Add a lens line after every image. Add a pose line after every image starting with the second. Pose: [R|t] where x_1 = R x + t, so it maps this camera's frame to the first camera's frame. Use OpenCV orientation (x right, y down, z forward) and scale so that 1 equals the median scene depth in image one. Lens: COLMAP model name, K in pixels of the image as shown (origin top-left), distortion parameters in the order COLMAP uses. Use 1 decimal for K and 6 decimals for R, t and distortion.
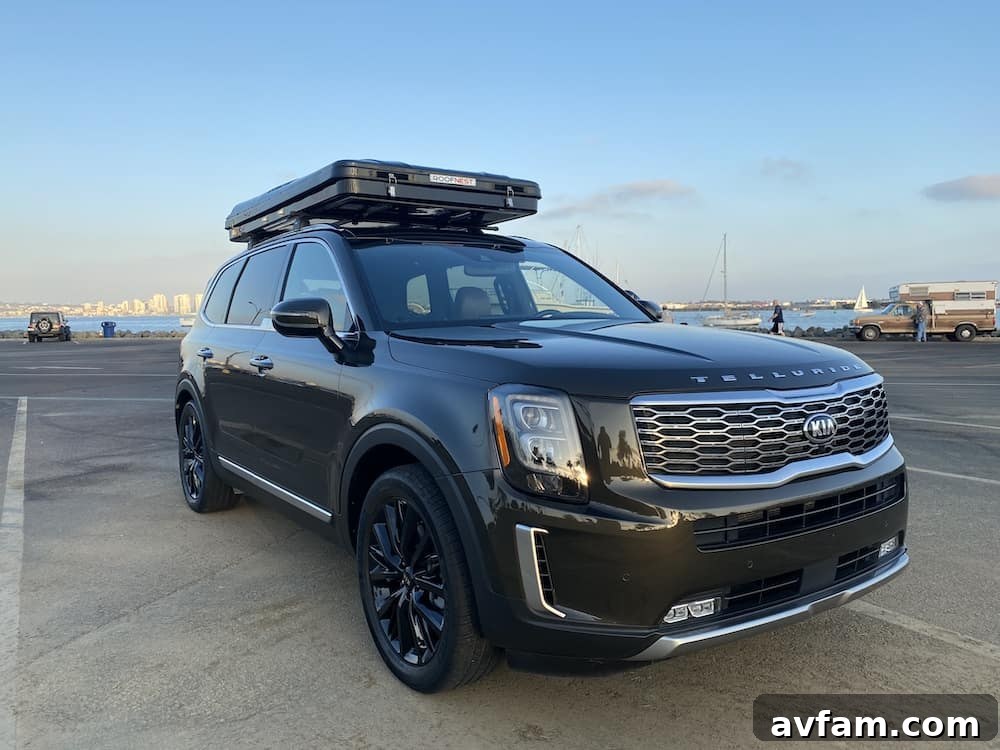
lens RADIAL K [[752.5, 0, 501.0], [0, 752.5, 377.4], [0, 0, 1]] dist [0.054971, -0.058687]
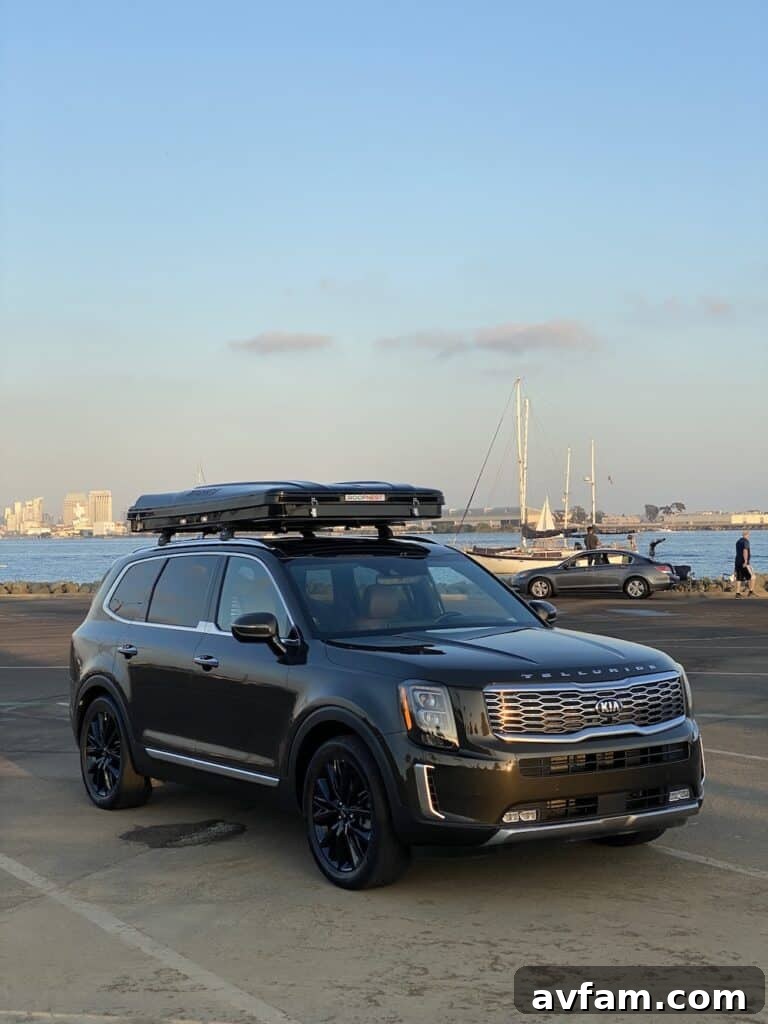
lens RADIAL K [[1506.3, 0, 386.2], [0, 1506.3, 507.3], [0, 0, 1]] dist [0.140342, 0.000000]
pose [[0.999805, -0.005335, -0.019015, 0.017952], [0.003368, 0.994773, -0.102051, -0.024631], [0.019461, 0.101967, 0.994597, -1.996660]]
